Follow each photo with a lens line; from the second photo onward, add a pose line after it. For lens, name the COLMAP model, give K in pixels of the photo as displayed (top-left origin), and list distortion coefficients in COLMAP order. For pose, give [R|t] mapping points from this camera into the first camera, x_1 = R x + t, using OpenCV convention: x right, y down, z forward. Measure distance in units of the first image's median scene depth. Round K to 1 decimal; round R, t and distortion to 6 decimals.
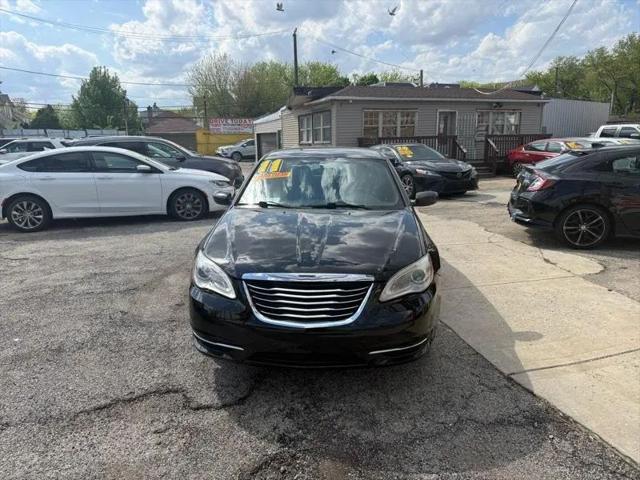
lens RADIAL K [[447.1, 0, 320.0], [0, 447.1, 240.0], [0, 0, 1]] dist [0.018630, -0.027181]
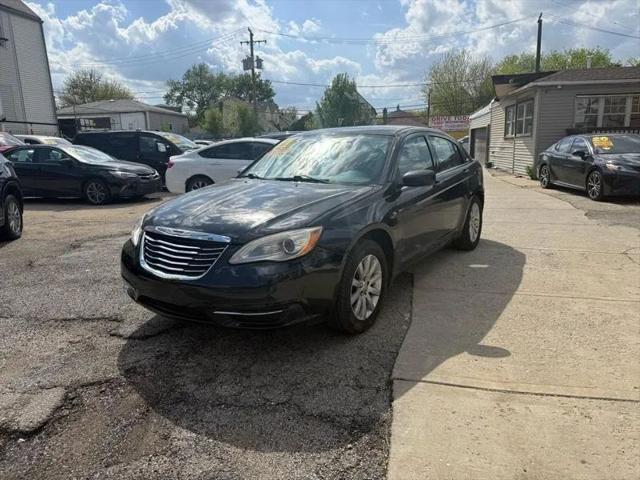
lens RADIAL K [[447.1, 0, 320.0], [0, 447.1, 240.0], [0, 0, 1]] dist [0.018630, -0.027181]
pose [[0.868149, 0.098347, -0.486462, 0.368106], [-0.098499, 0.994815, 0.025336, 0.018552], [0.486431, 0.025920, 0.873334, 0.103861]]
